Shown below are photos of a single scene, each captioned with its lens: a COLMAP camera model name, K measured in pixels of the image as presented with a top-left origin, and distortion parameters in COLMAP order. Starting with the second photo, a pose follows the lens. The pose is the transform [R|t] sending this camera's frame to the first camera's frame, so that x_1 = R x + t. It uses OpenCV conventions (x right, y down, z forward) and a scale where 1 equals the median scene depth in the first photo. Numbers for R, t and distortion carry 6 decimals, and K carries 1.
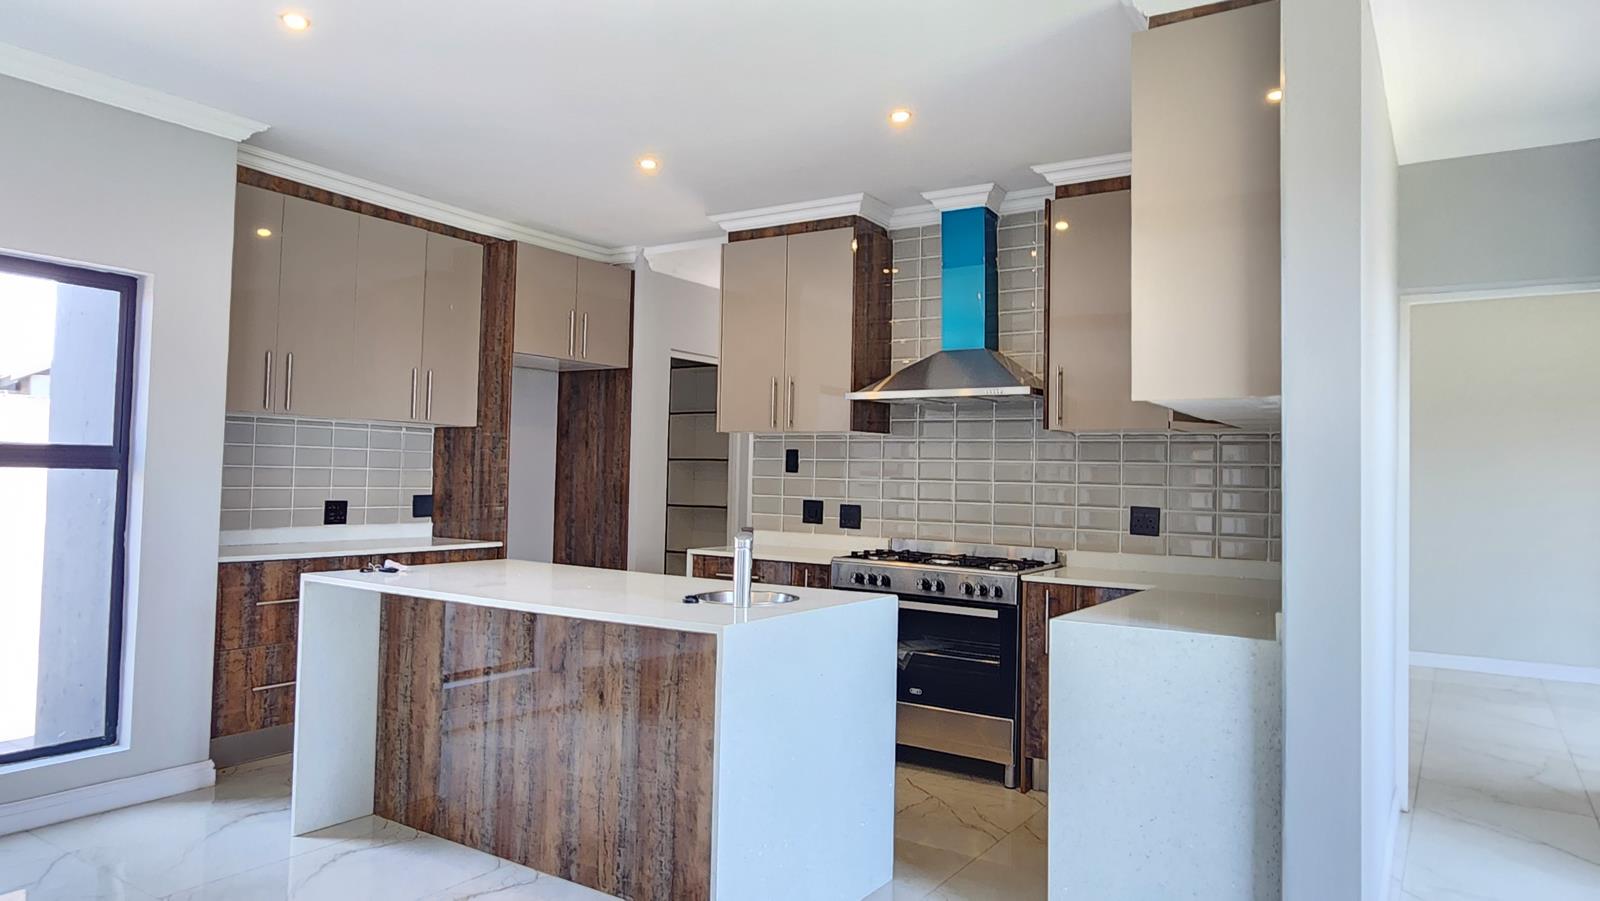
lens RADIAL K [[1016.4, 0, 808.8], [0, 1016.4, 444.5], [0, 0, 1]] dist [-0.000436, -0.000859]
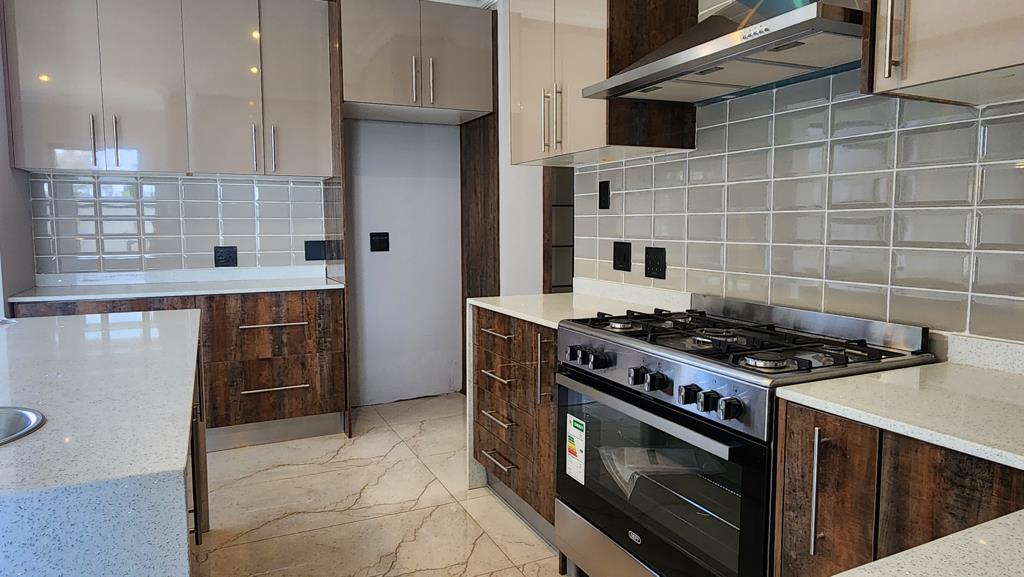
lens RADIAL K [[650.5, 0, 514.4], [0, 650.5, 287.2], [0, 0, 1]] dist [-0.000436, -0.000859]
pose [[0.854249, 0.025962, -0.519215, 0.211145], [0.037113, 0.993158, 0.110721, 0.031089], [0.518538, -0.113853, 0.847441, 0.530730]]
